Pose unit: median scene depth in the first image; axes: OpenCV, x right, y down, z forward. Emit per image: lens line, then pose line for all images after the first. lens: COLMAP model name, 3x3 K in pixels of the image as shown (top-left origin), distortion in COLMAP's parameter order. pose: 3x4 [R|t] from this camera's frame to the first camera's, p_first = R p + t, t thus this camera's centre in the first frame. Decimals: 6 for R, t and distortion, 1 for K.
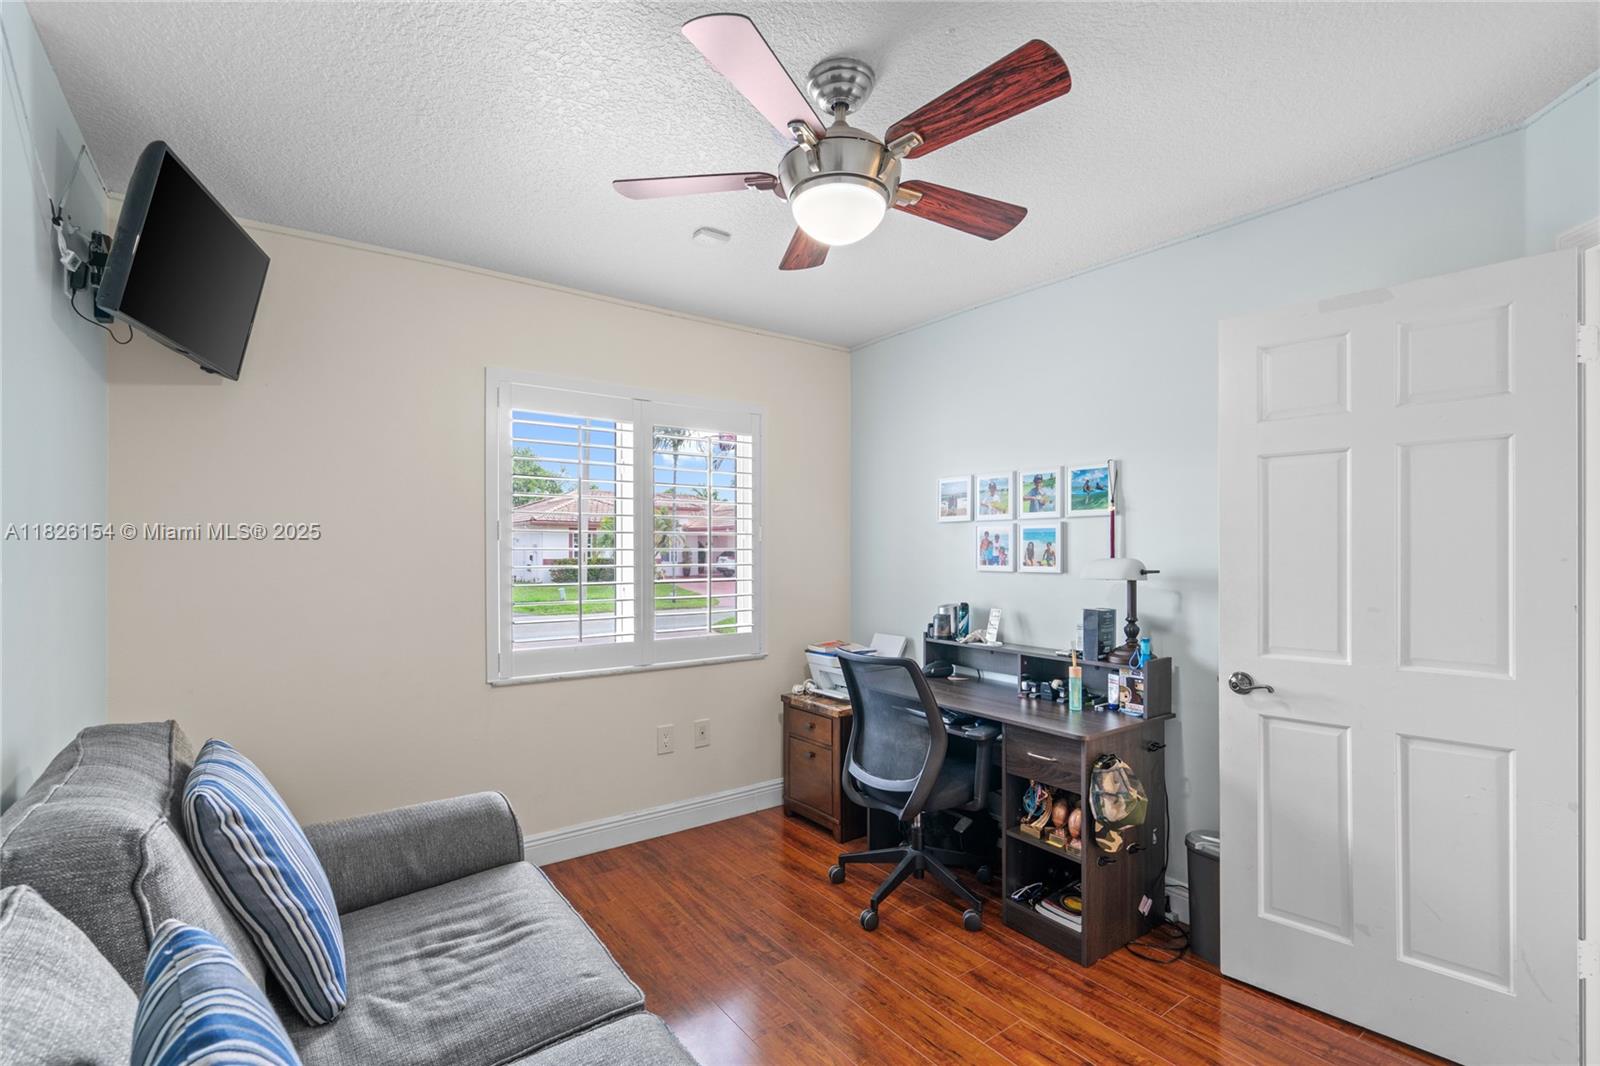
lens RADIAL K [[721.9, 0, 796.4], [0, 721.9, 552.1], [0, 0, 1]] dist [0.000752, 0.000302]
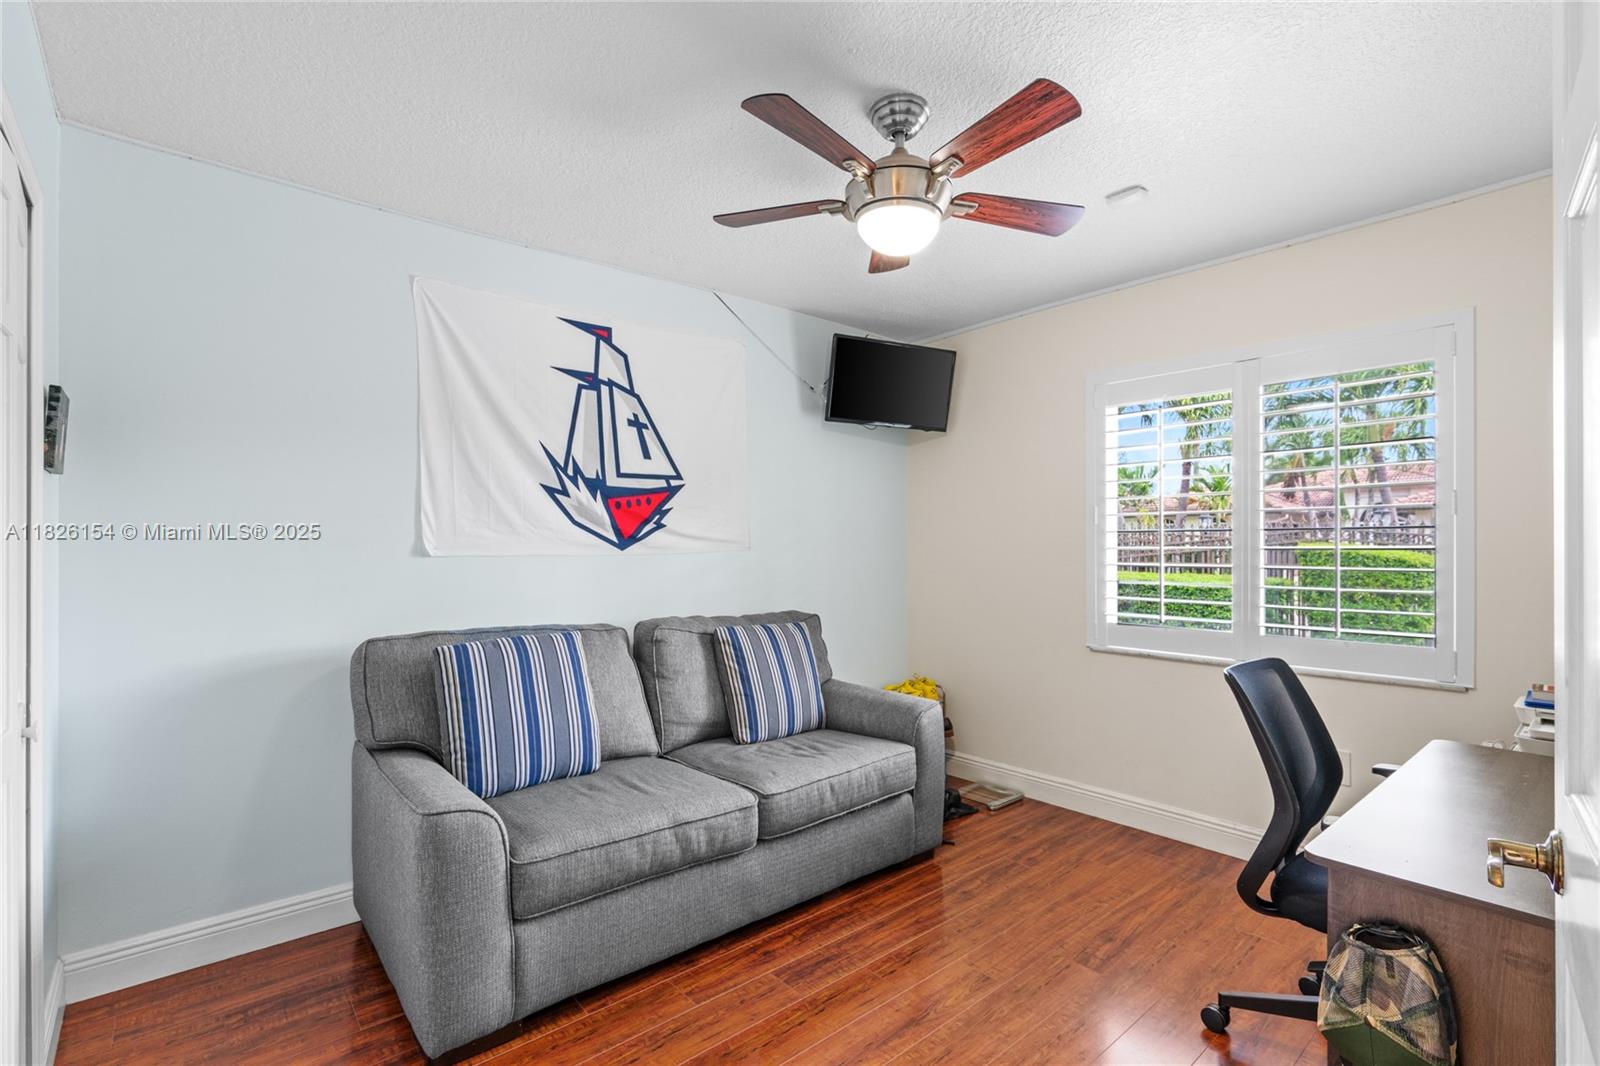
lens RADIAL K [[729.0, 0, 803.9], [0, 729.0, 537.1], [0, 0, 1]] dist [-0.001143, 0.000996]
pose [[0.093165, -0.004749, -0.995639, 1.234315], [0.001230, 0.999988, -0.004655, 0.017127], [0.995650, -0.000791, 0.093170, 0.755374]]
